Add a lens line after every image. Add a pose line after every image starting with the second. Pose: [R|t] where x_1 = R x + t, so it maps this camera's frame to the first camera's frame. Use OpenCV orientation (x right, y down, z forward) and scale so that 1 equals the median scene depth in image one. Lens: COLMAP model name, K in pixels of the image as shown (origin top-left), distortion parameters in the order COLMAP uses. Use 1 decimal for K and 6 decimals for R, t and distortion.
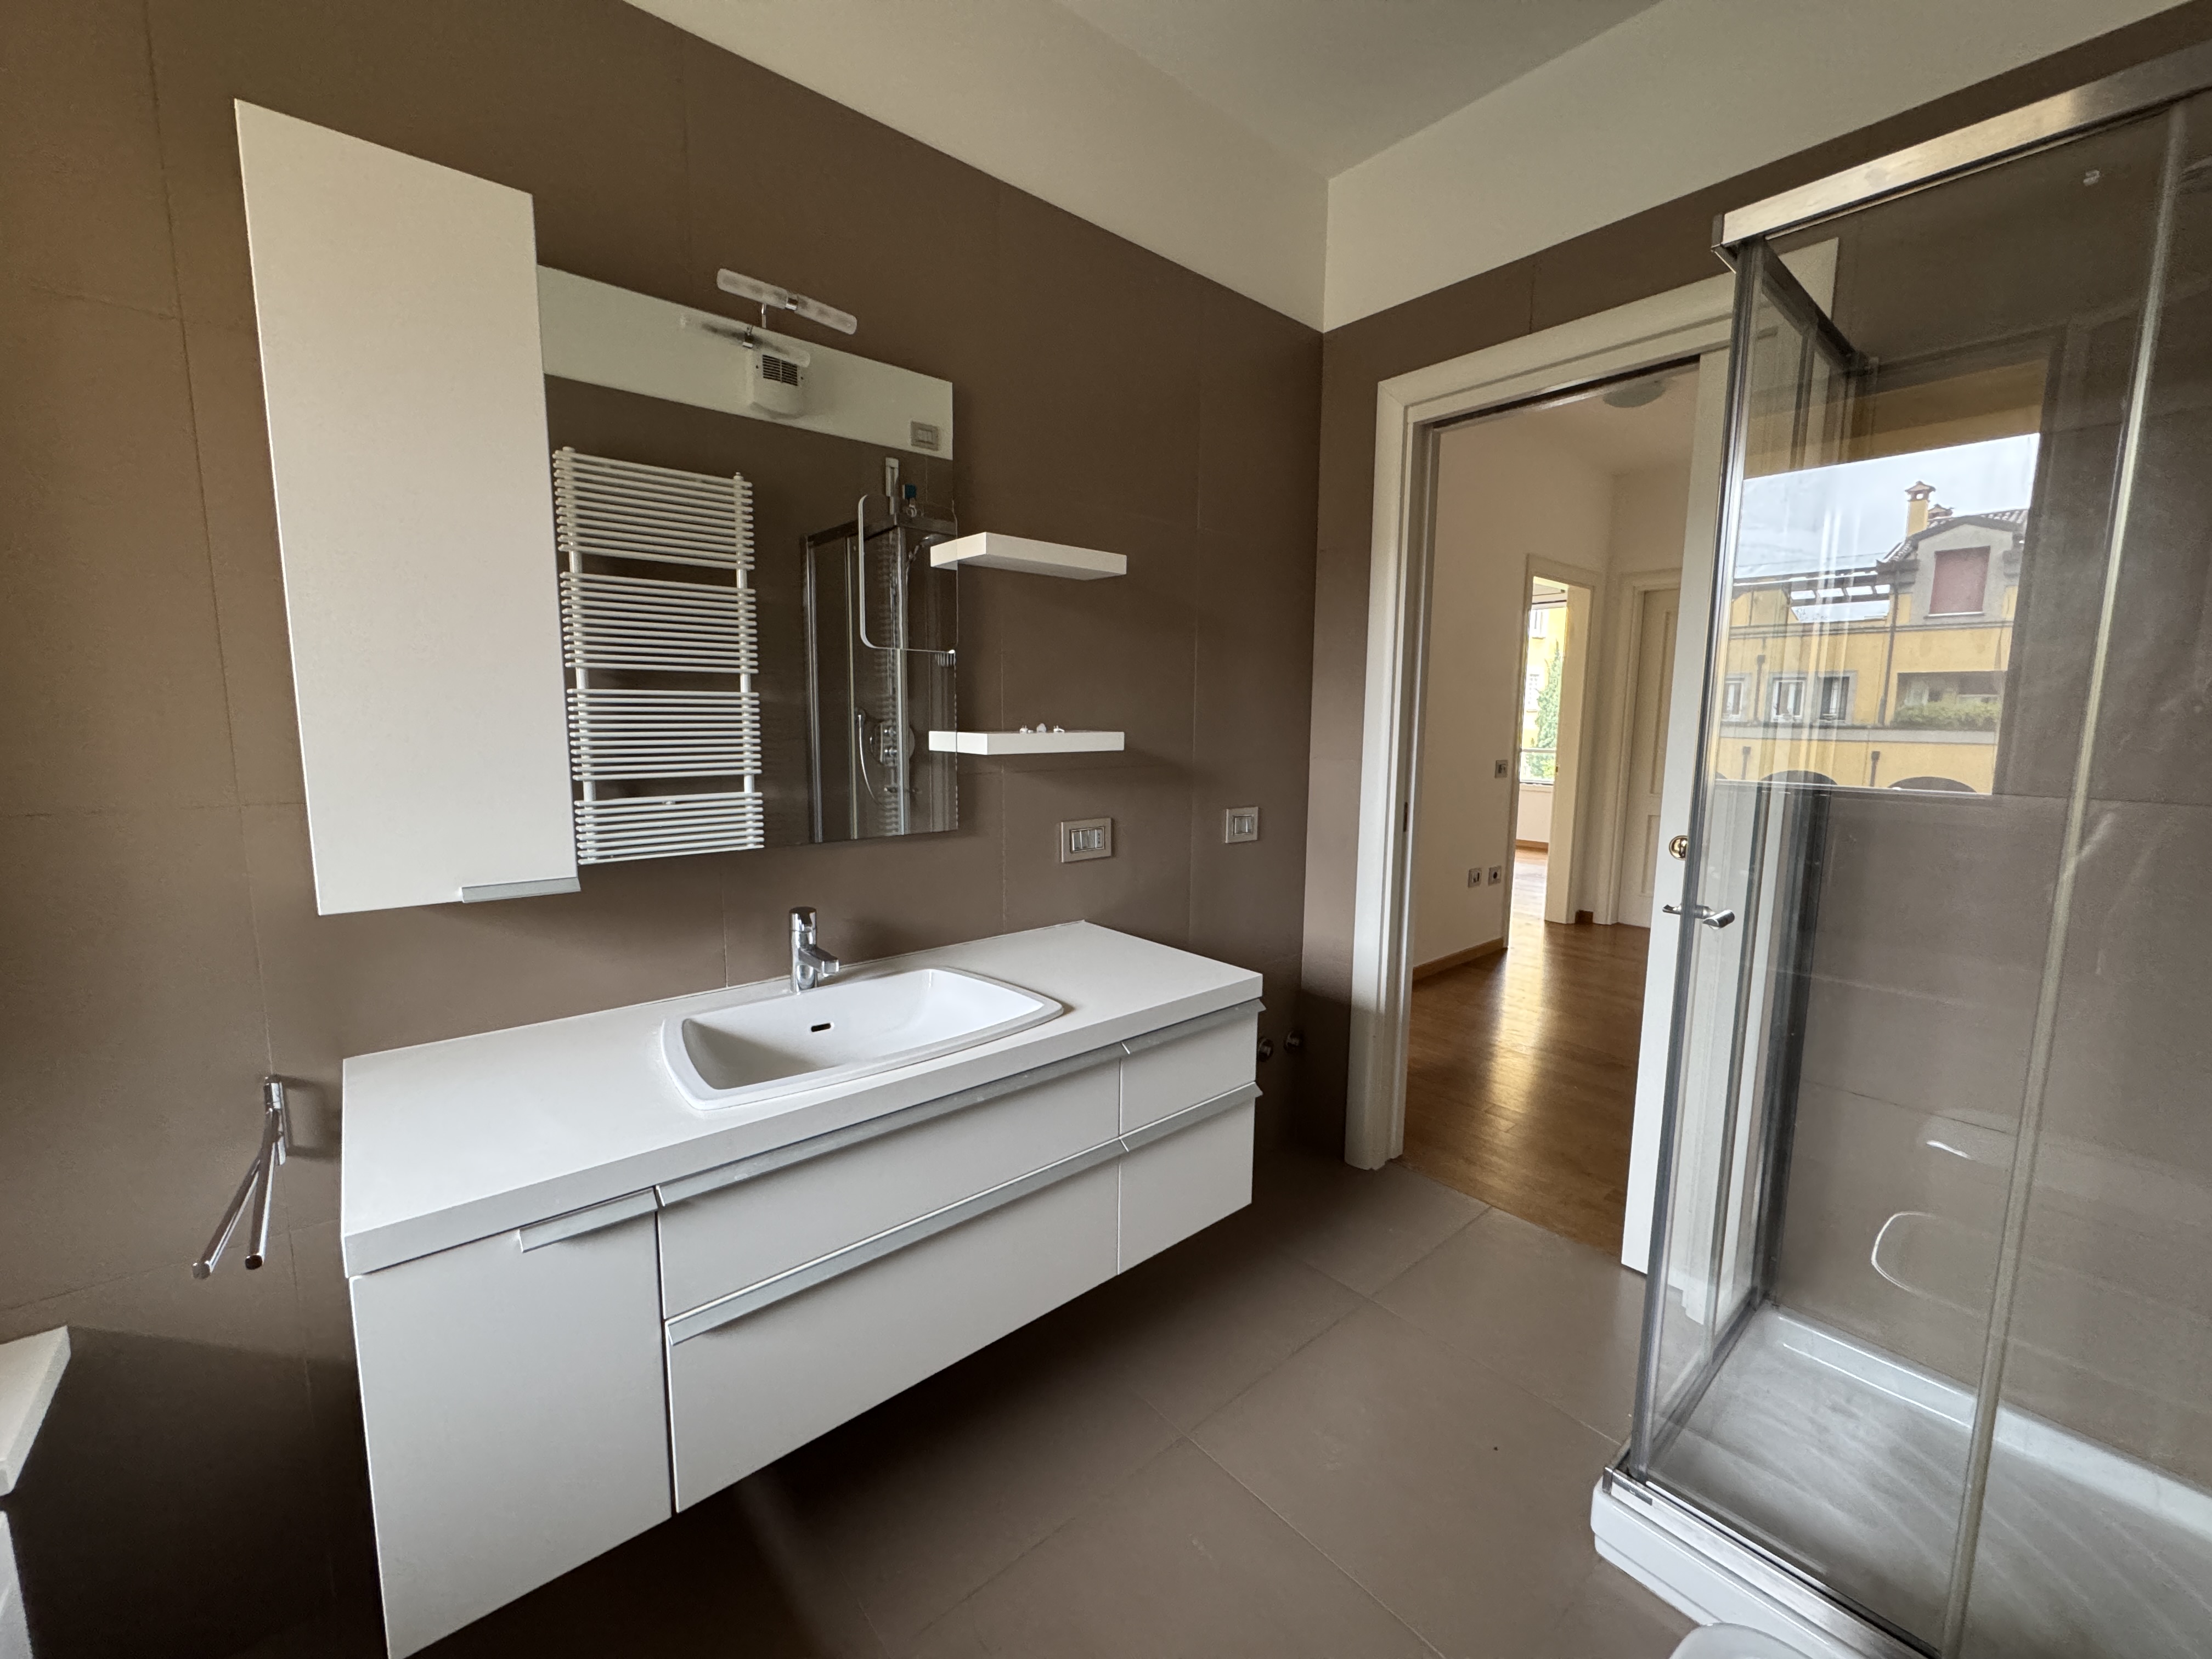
lens RADIAL K [[878.8, 0, 1106.9], [0, 878.8, 826.7], [0, 0, 1]] dist [-0.001859, -0.000196]
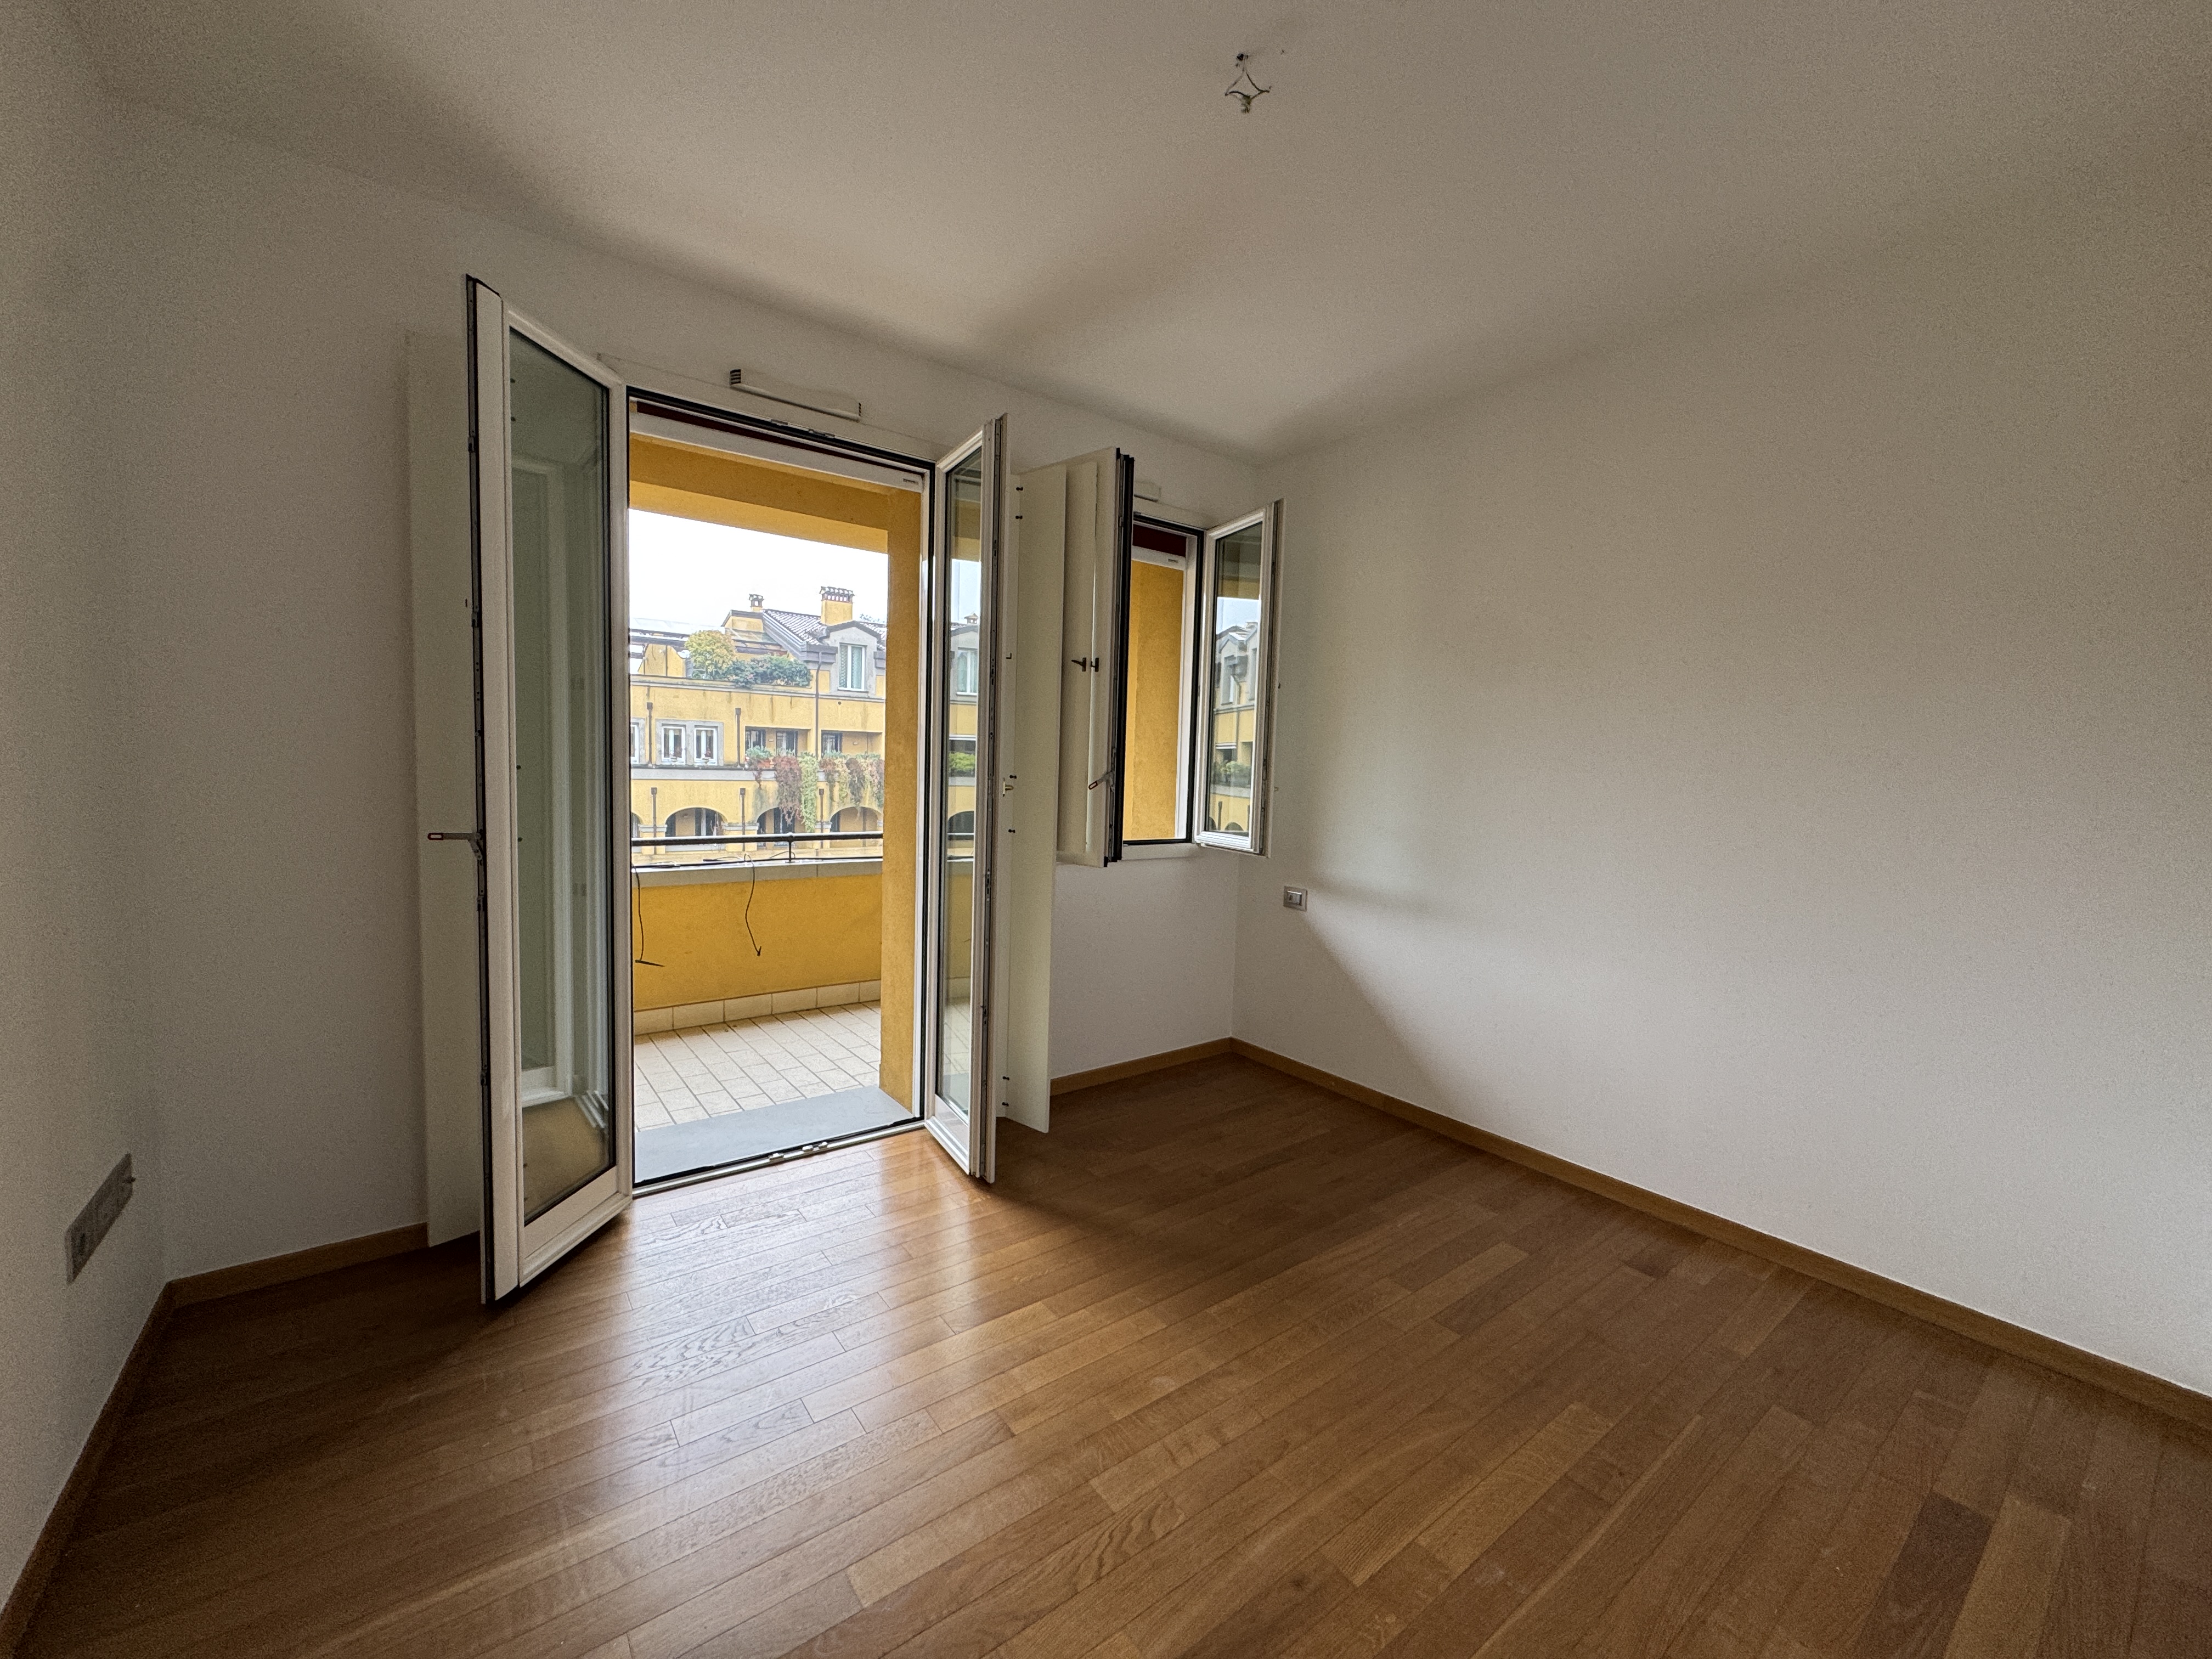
lens RADIAL K [[878.8, 0, 1106.9], [0, 878.8, 826.7], [0, 0, 1]] dist [-0.001859, -0.000196]
pose [[0.058510, -0.071127, 0.995750, -0.400723], [0.104320, 0.992433, 0.064761, -0.071454], [-0.992821, 0.100087, 0.065488, 0.503504]]
